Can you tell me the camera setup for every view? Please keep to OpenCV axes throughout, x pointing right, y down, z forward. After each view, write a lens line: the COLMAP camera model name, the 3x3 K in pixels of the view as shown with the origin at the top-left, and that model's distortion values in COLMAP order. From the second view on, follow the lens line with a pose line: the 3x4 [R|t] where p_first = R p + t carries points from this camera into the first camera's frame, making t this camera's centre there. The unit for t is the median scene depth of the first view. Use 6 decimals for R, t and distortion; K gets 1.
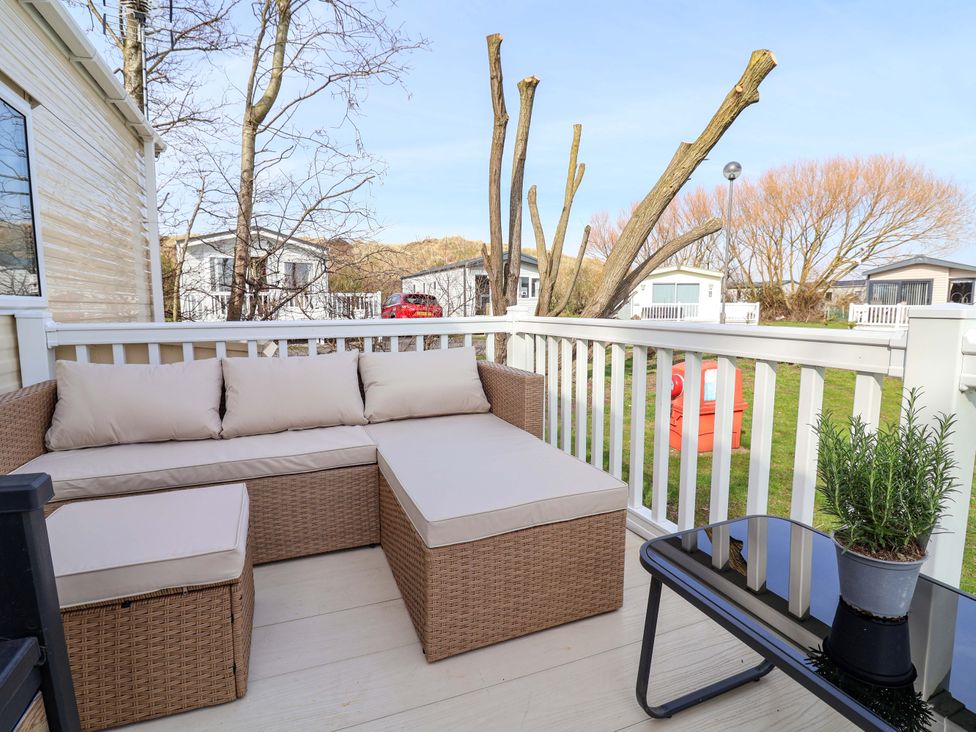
lens RADIAL K [[511.9, 0, 488.1], [0, 511.9, 363.2], [0, 0, 1]] dist [-0.006871, -0.007354]
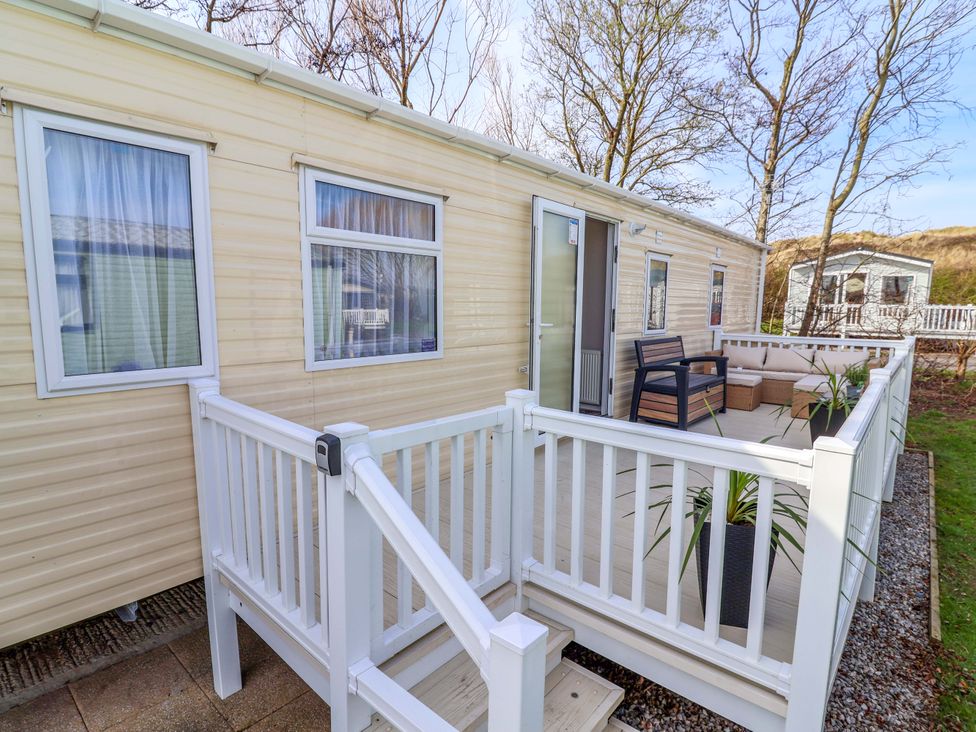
lens RADIAL K [[511.9, 0, 485.2], [0, 511.9, 366.0], [0, 0, 1]] dist [-0.006871, -0.007354]
pose [[0.462080, 0.118614, -0.878870, 0.511658], [-0.109313, 0.991076, 0.076284, 0.019021], [0.880075, 0.060822, 0.470923, -0.709600]]
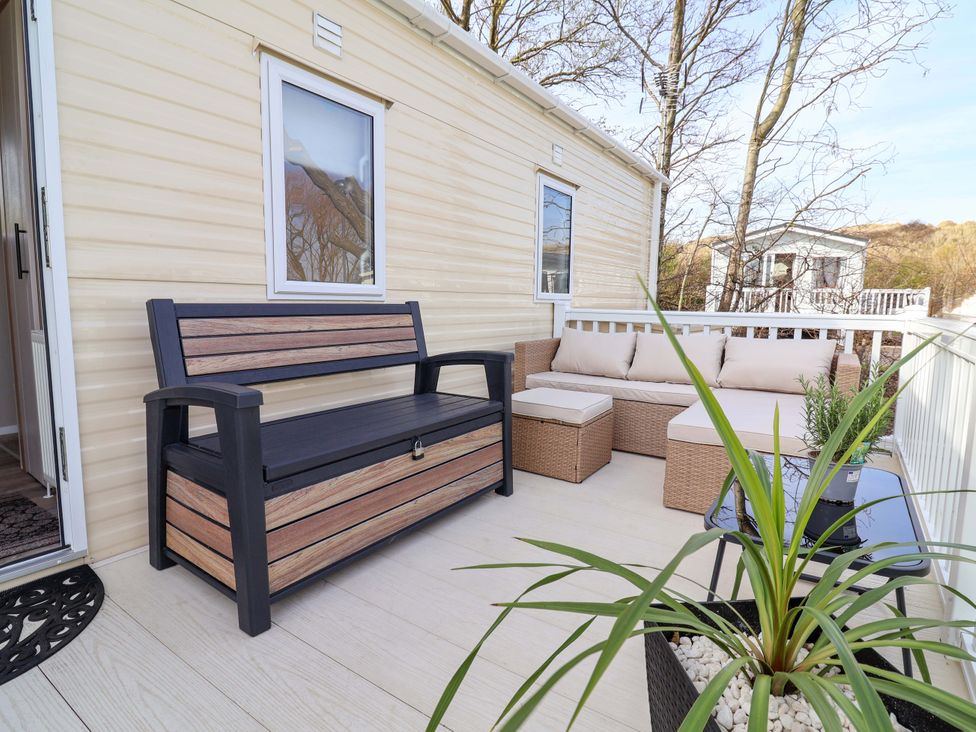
lens RADIAL K [[511.9, 0, 491.6], [0, 511.9, 358.5], [0, 0, 1]] dist [-0.006871, -0.007354]
pose [[0.560690, 0.107544, -0.821012, 0.187493], [-0.107158, 0.992616, 0.056842, 0.010205], [0.821063, 0.056108, 0.568074, -0.100428]]
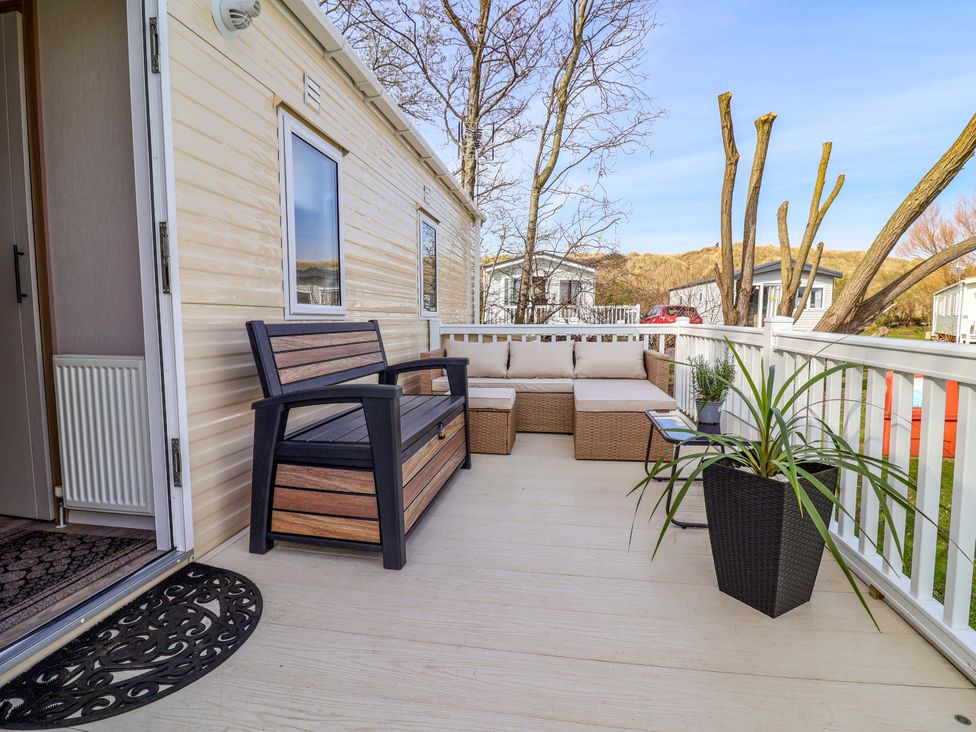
lens RADIAL K [[511.9, 0, 482.1], [0, 511.9, 361.5], [0, 0, 1]] dist [-0.006871, -0.007354]
pose [[0.860537, 0.048242, -0.507099, 0.149118], [-0.060423, 0.998144, -0.007579, 0.031588], [0.505792, 0.037163, 0.861854, -0.285510]]
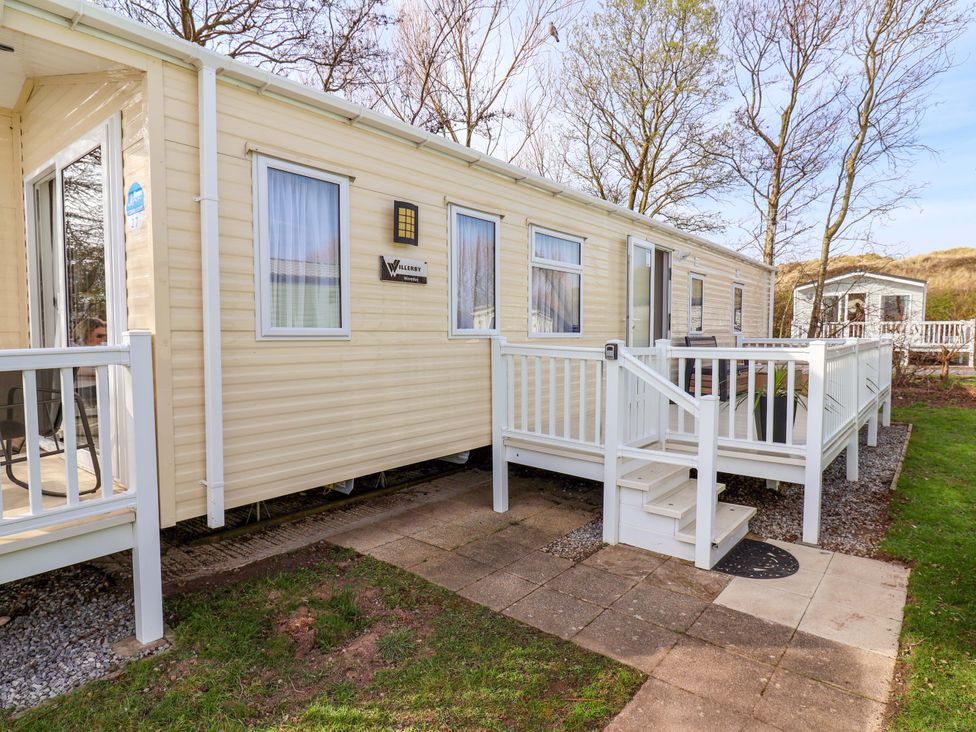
lens RADIAL K [[559.1, 0, 485.2], [0, 559.1, 363.3], [0, 0, 1]] dist [-0.001101, -0.008106]
pose [[0.487137, 0.052455, -0.871749, 0.751302], [-0.097851, 0.995188, 0.005203, 0.109949], [0.867827, 0.082767, 0.489925, -1.086750]]
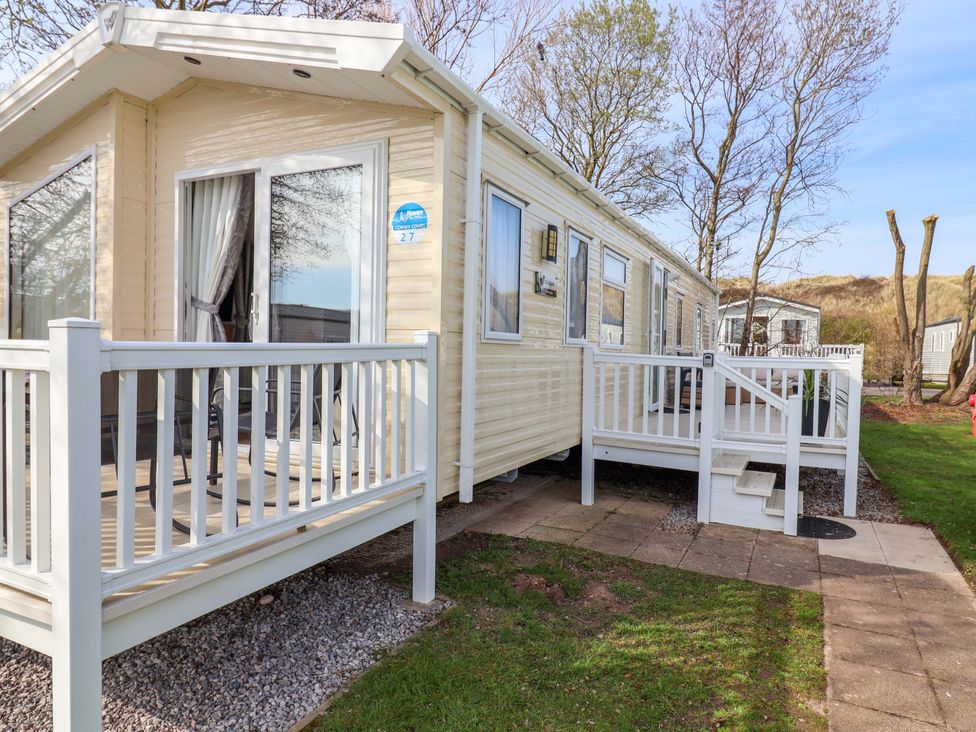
lens RADIAL K [[631.3, 0, 485.0], [0, 631.3, 364.2], [0, 0, 1]] dist [0.011348, -0.014063]
pose [[0.667407, 0.035120, -0.743865, 0.703702], [-0.106148, 0.993174, -0.048347, 0.164283], [0.737089, 0.111227, 0.666579, -1.440749]]
